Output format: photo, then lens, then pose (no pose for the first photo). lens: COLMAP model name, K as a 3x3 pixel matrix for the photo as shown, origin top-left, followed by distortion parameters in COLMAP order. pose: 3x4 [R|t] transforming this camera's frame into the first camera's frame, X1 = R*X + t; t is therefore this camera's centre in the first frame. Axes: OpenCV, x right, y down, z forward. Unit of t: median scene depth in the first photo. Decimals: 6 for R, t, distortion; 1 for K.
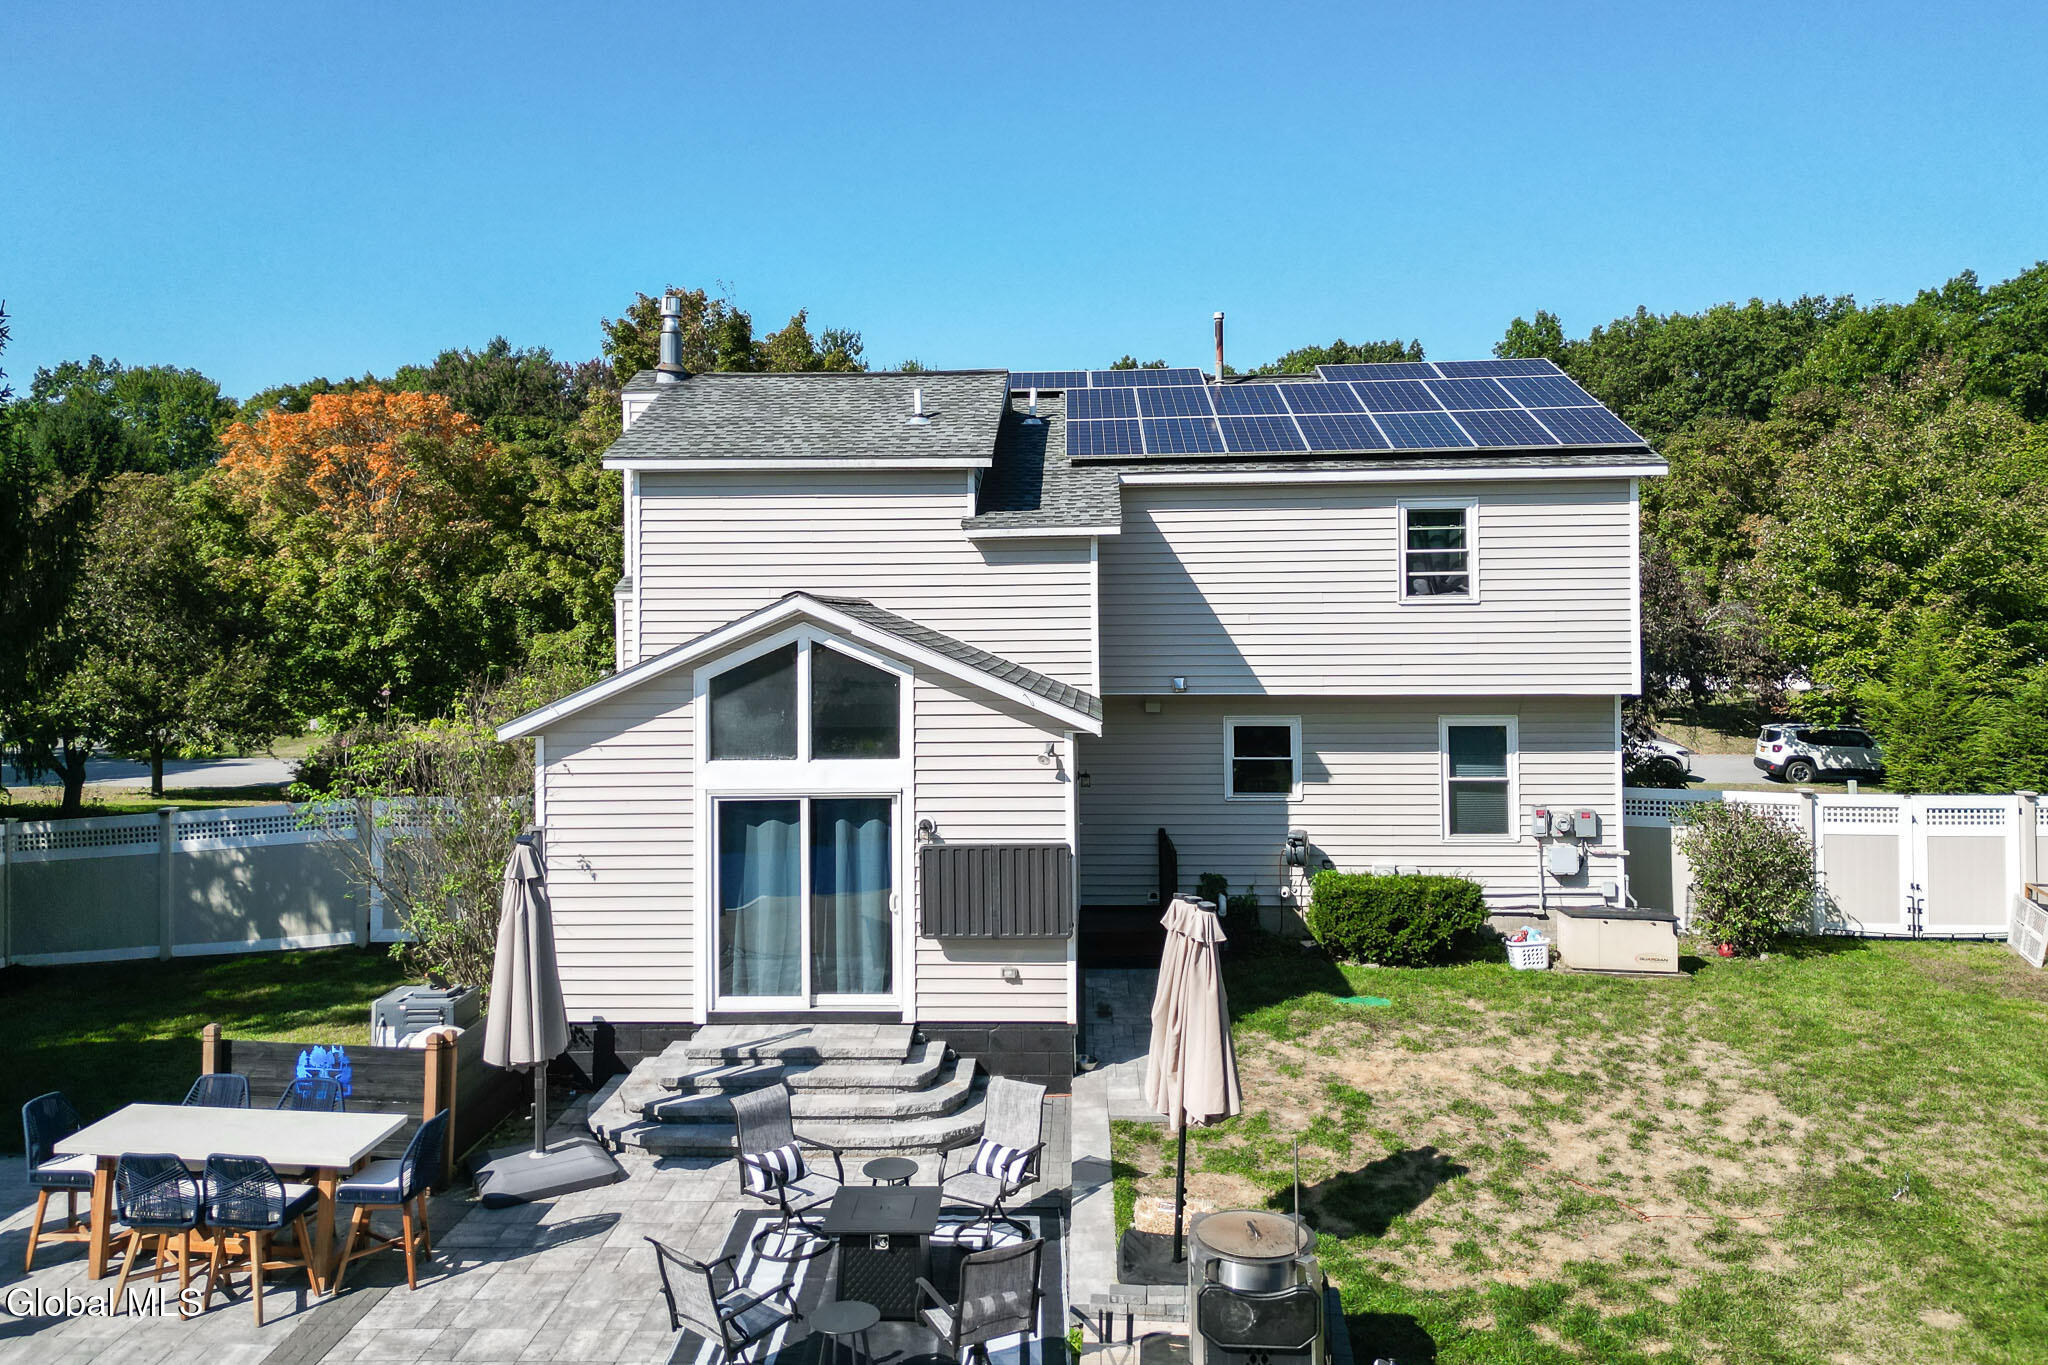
lens RADIAL K [[1531.7, 0, 1018.6], [0, 1531.7, 605.9], [0, 0, 1]] dist [0.075256, -0.102357]
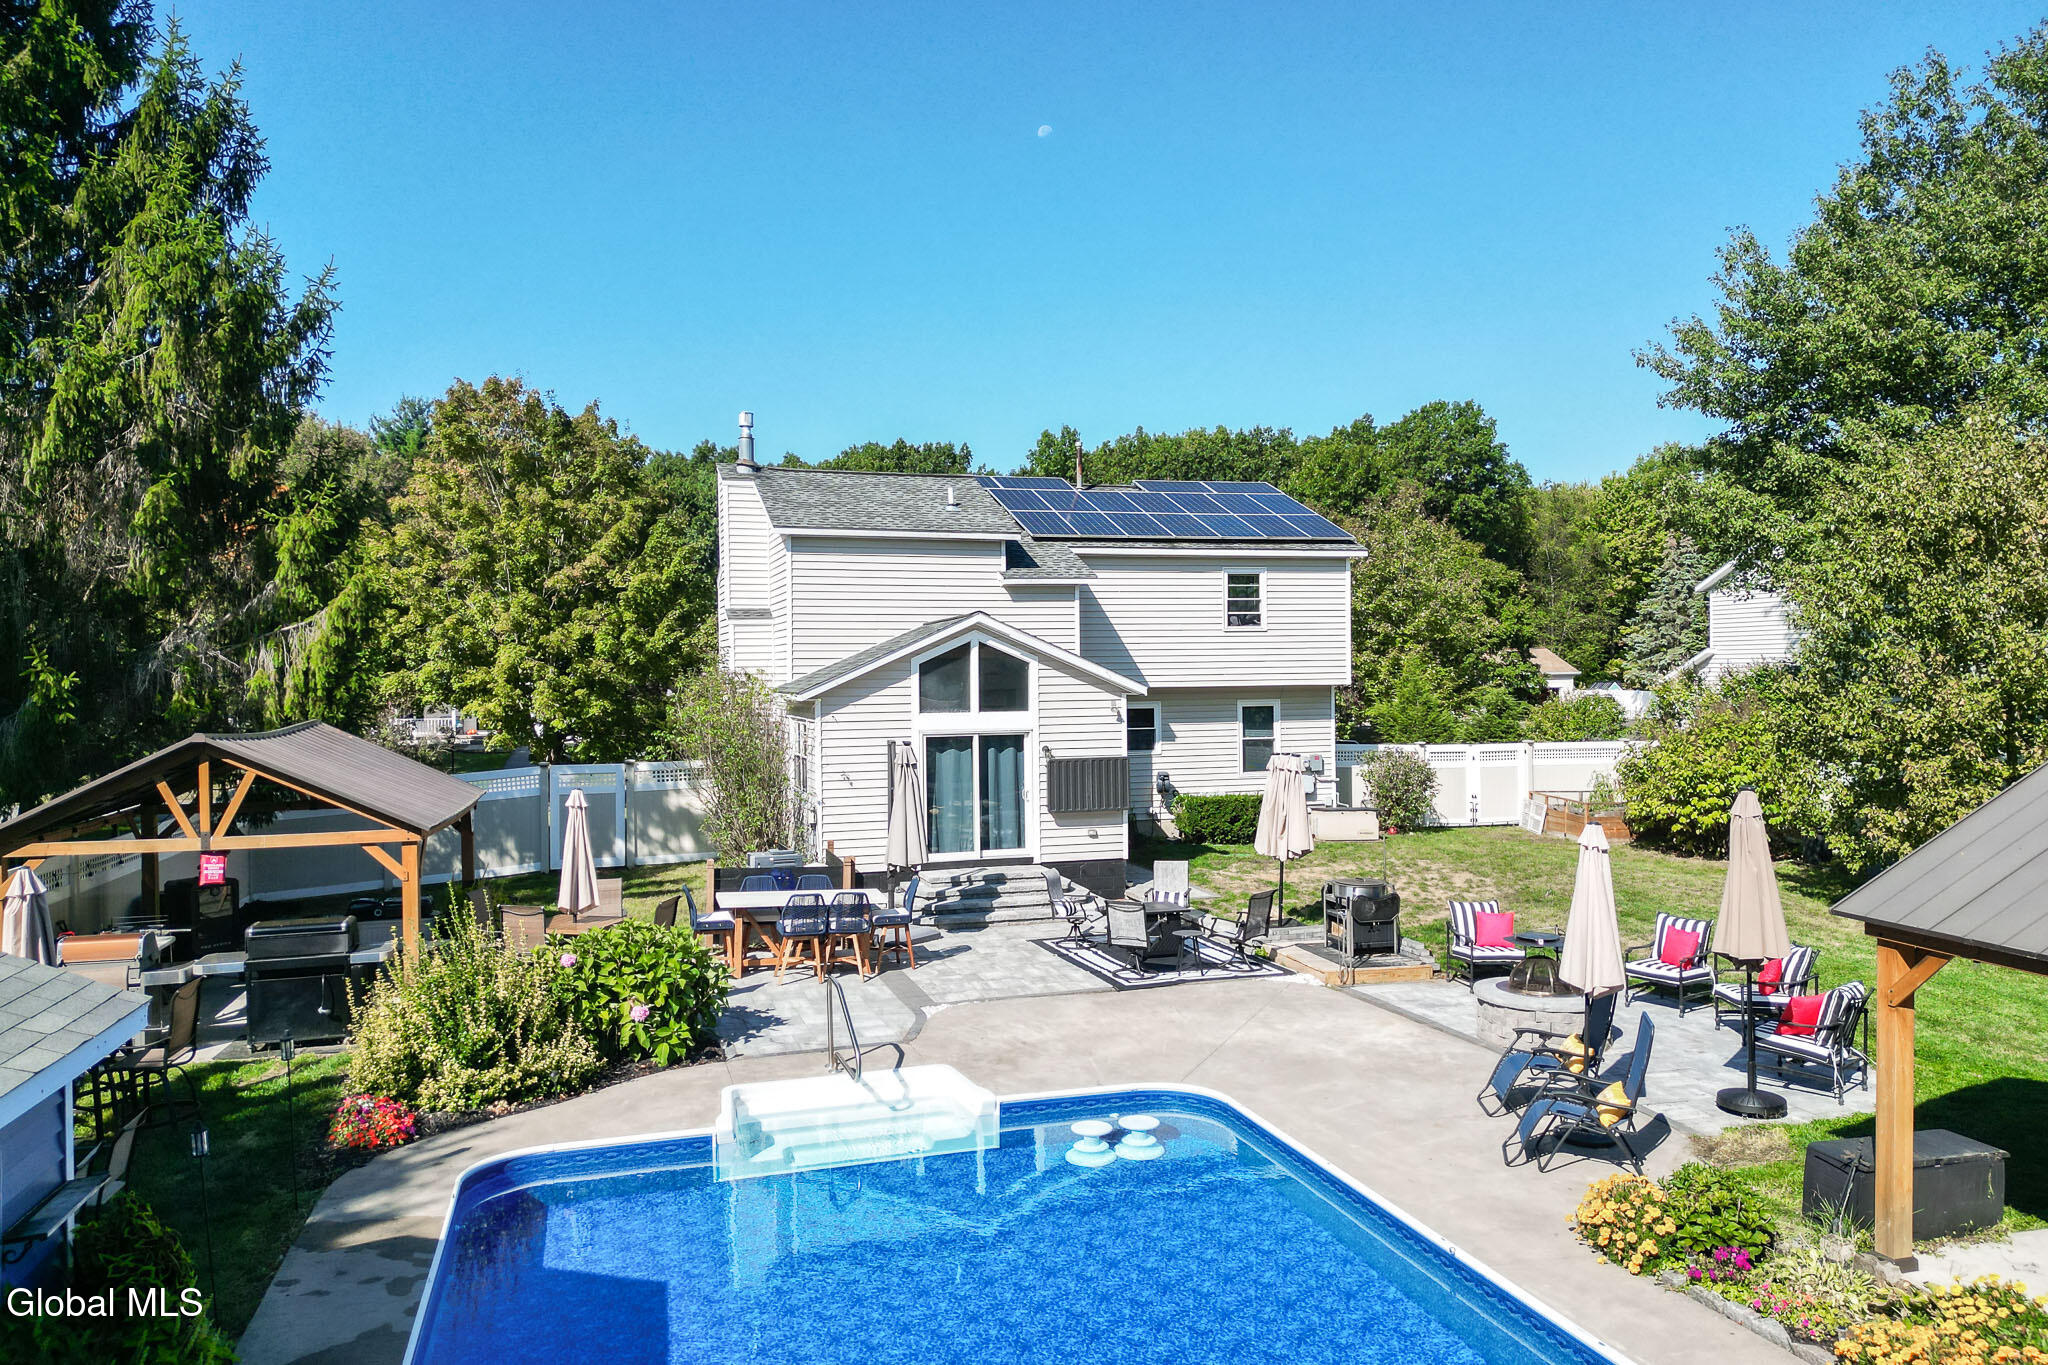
lens RADIAL K [[1431.0, 0, 1009.0], [0, 1431.0, 726.3], [0, 0, 1]] dist [0.071224, -0.081249]
pose [[0.943791, -0.012041, 0.330322, -0.478214], [0.000886, 0.999425, 0.033900, 0.048413], [-0.330540, -0.031702, 0.943259, -0.376187]]
